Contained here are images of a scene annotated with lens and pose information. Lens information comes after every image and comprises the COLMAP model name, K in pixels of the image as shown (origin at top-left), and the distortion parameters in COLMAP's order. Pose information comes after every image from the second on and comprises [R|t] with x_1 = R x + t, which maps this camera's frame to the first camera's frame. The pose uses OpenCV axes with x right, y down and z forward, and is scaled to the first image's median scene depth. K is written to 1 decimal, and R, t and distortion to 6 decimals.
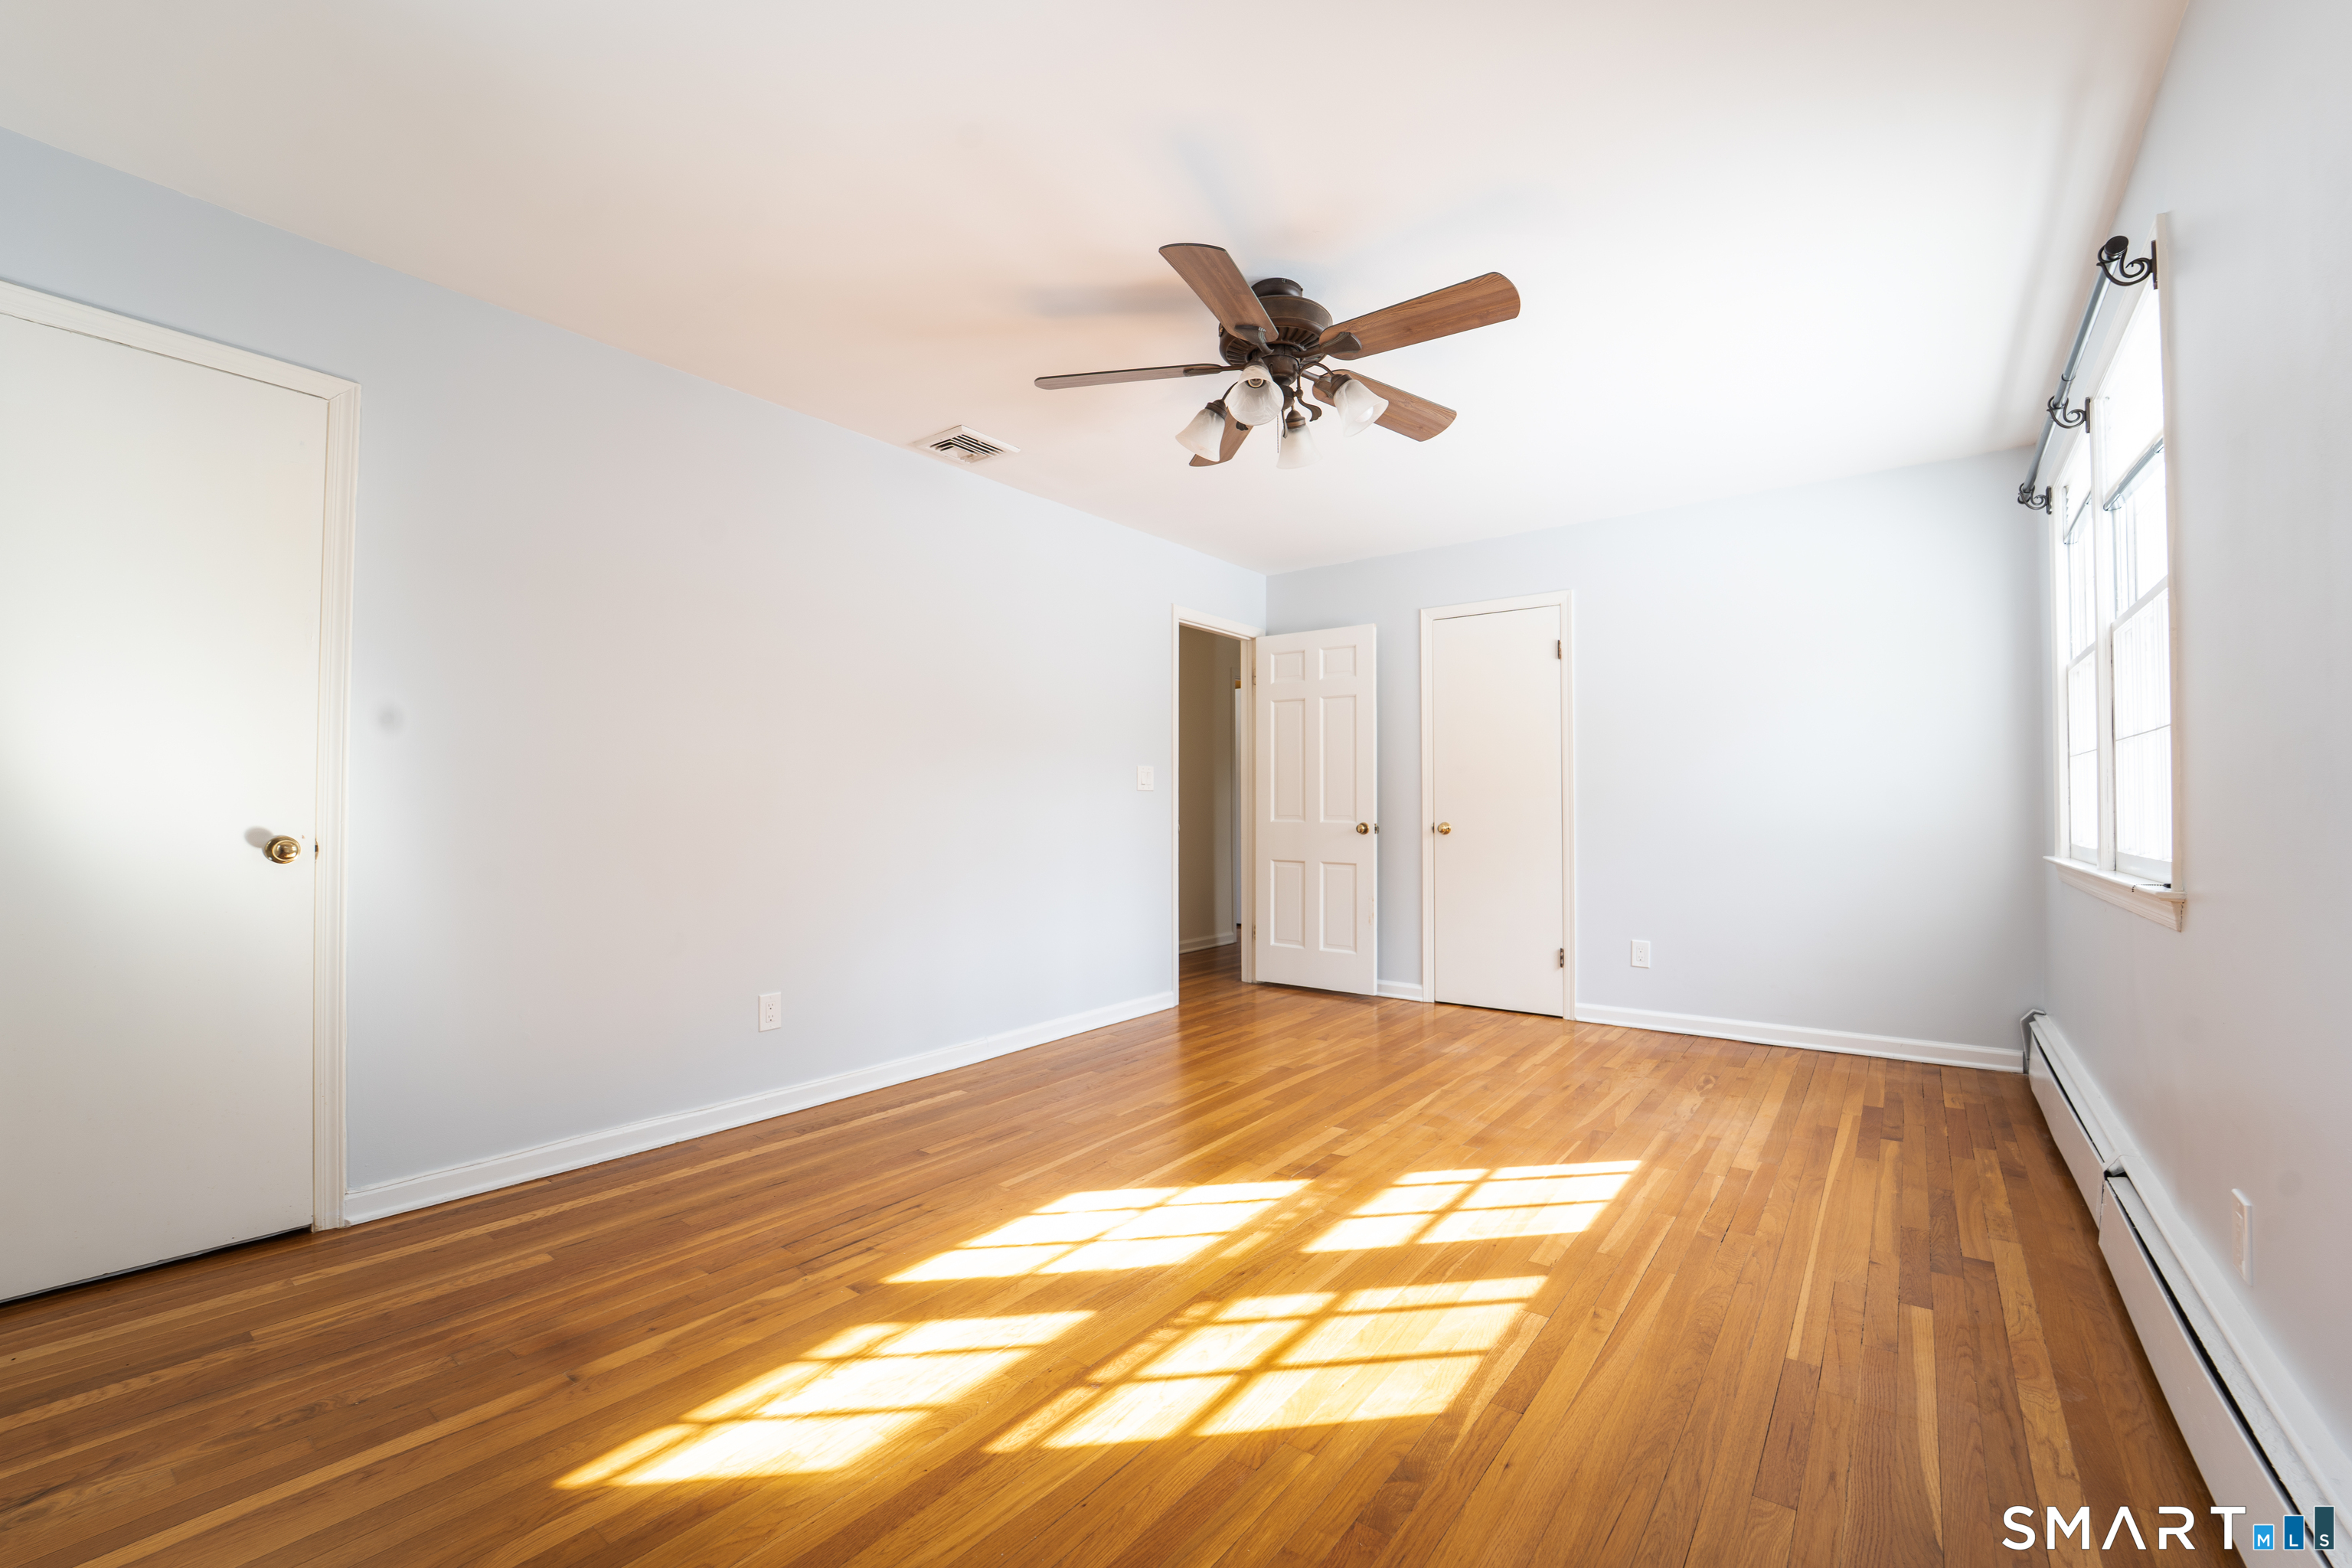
lens RADIAL K [[953.2, 0, 1183.9], [0, 953.2, 790.6], [0, 0, 1]] dist [-0.025911, -0.000102]
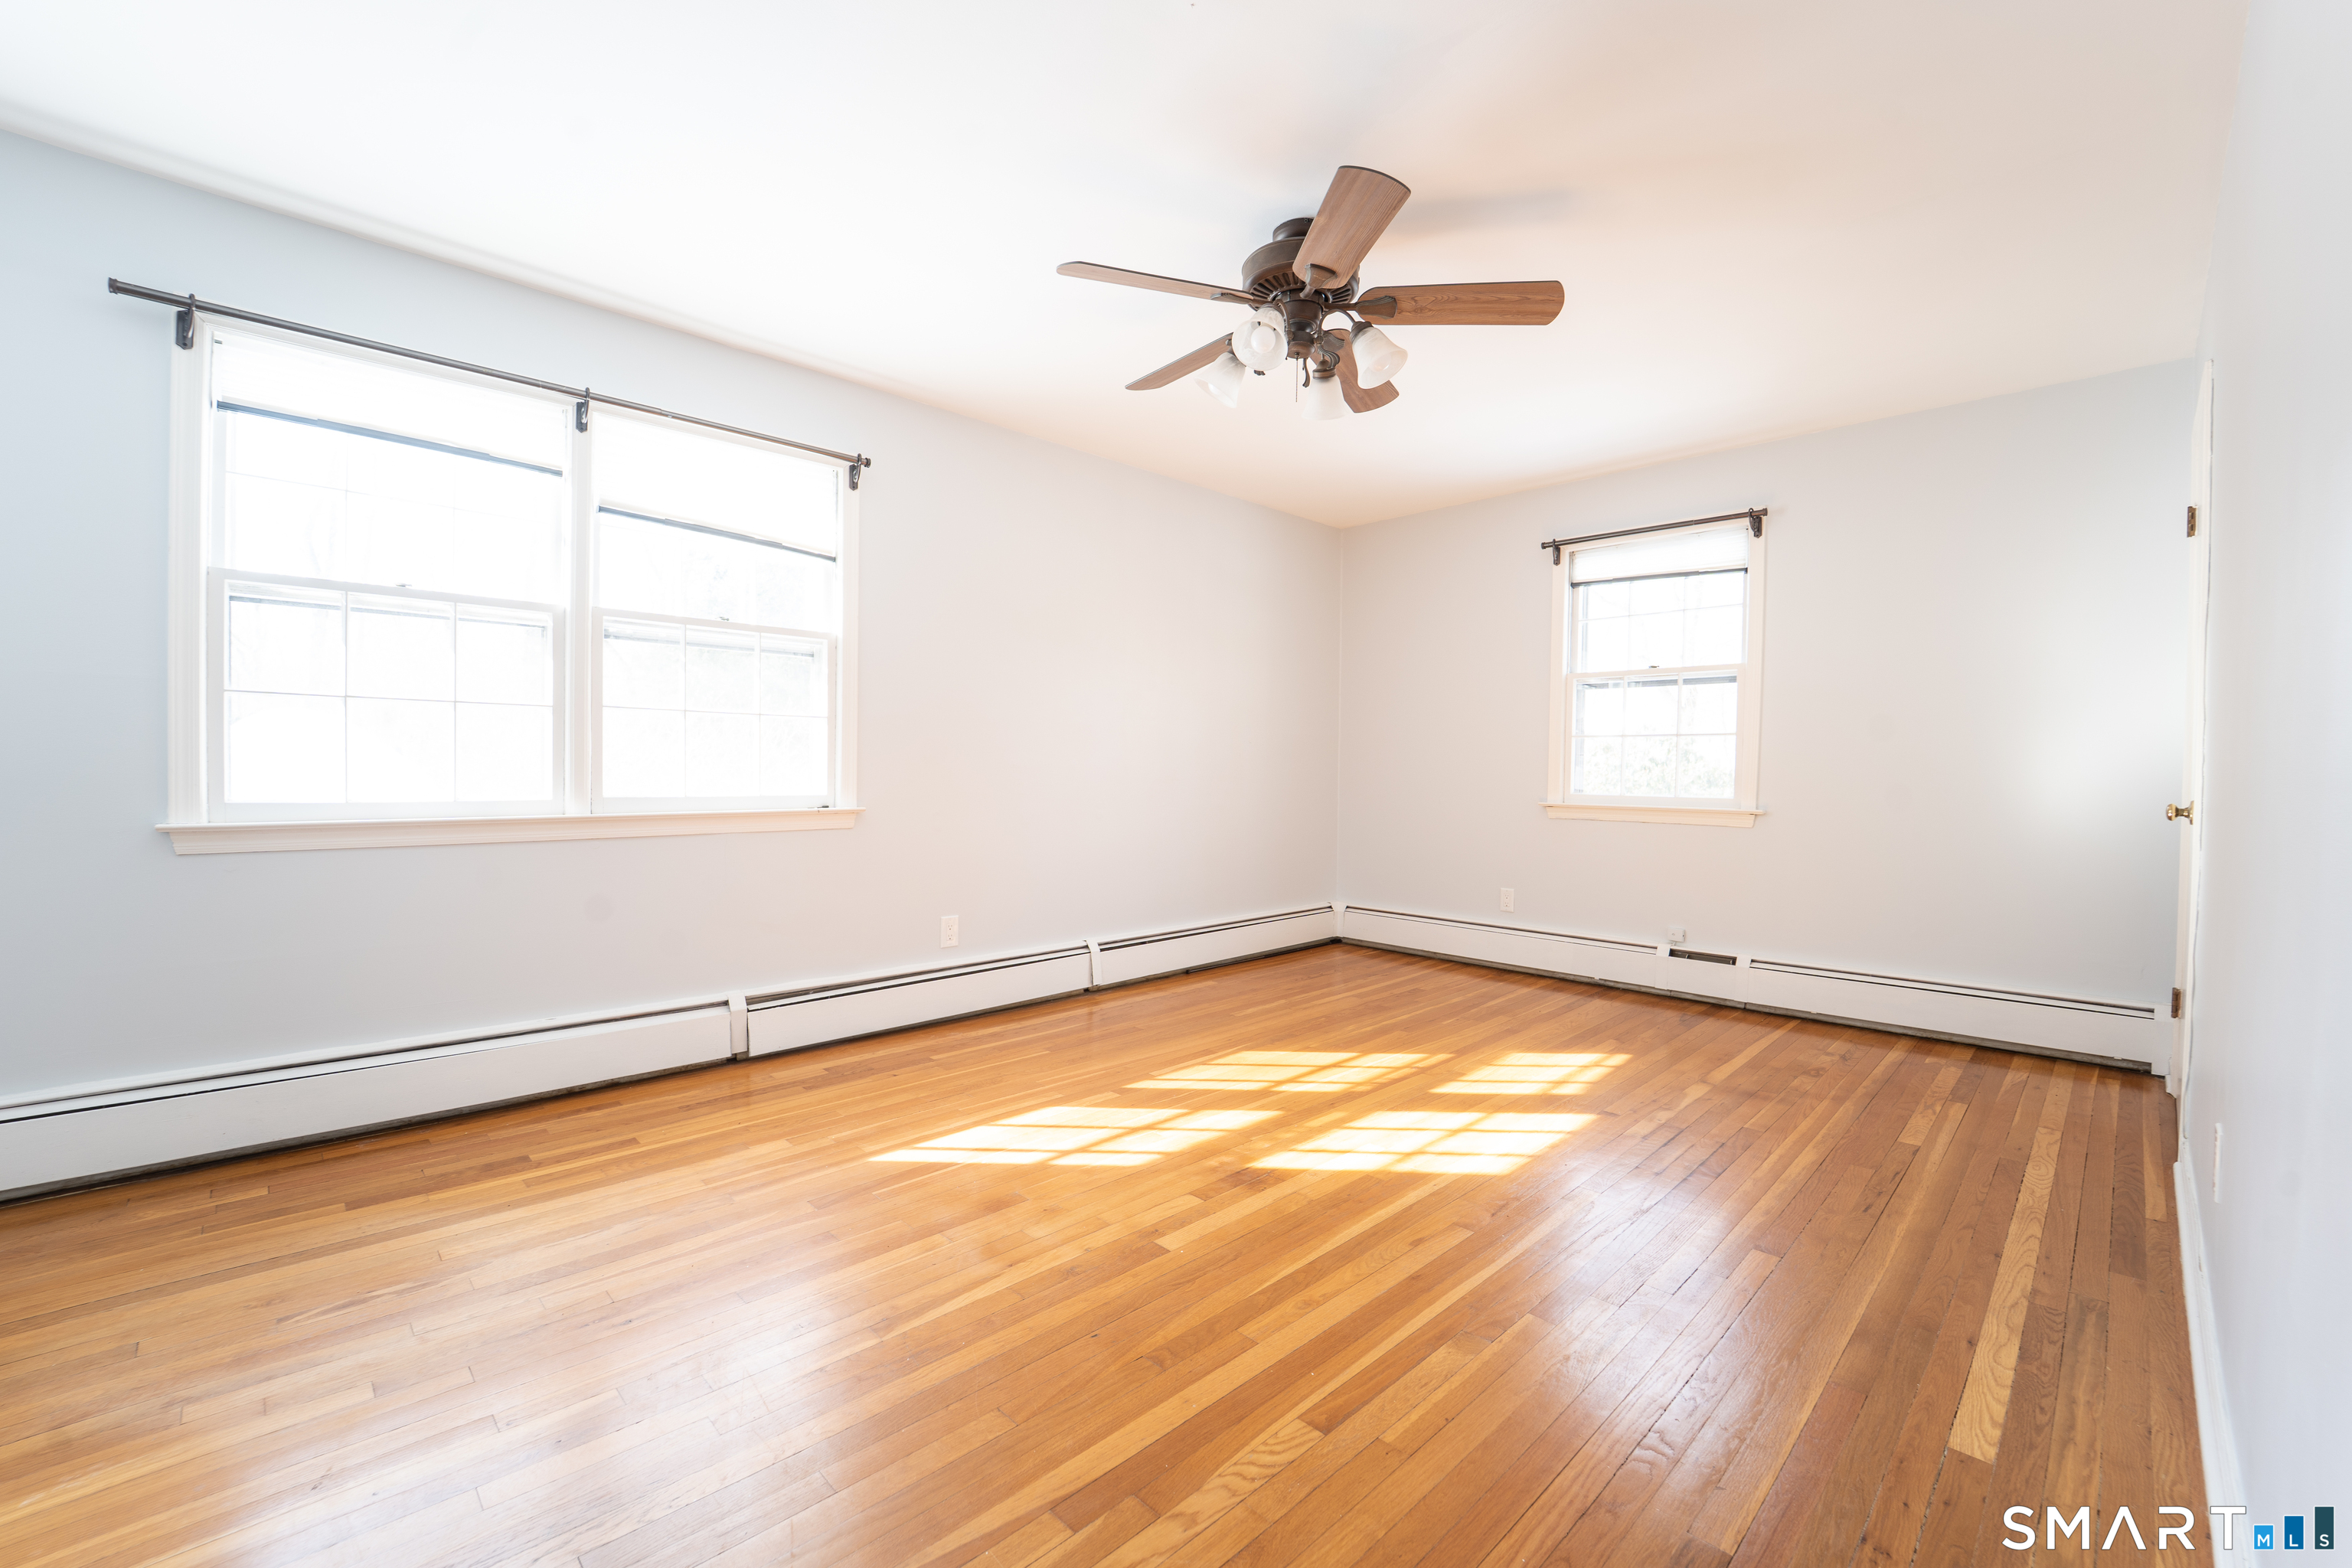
lens RADIAL K [[953.2, 0, 1183.9], [0, 953.2, 790.6], [0, 0, 1]] dist [-0.025911, -0.000102]
pose [[-0.990451, -0.010494, 0.137467, 0.084002], [-0.010683, 0.999943, -0.000636, 0.050936], [-0.137453, -0.002099, -0.990506, 2.221895]]
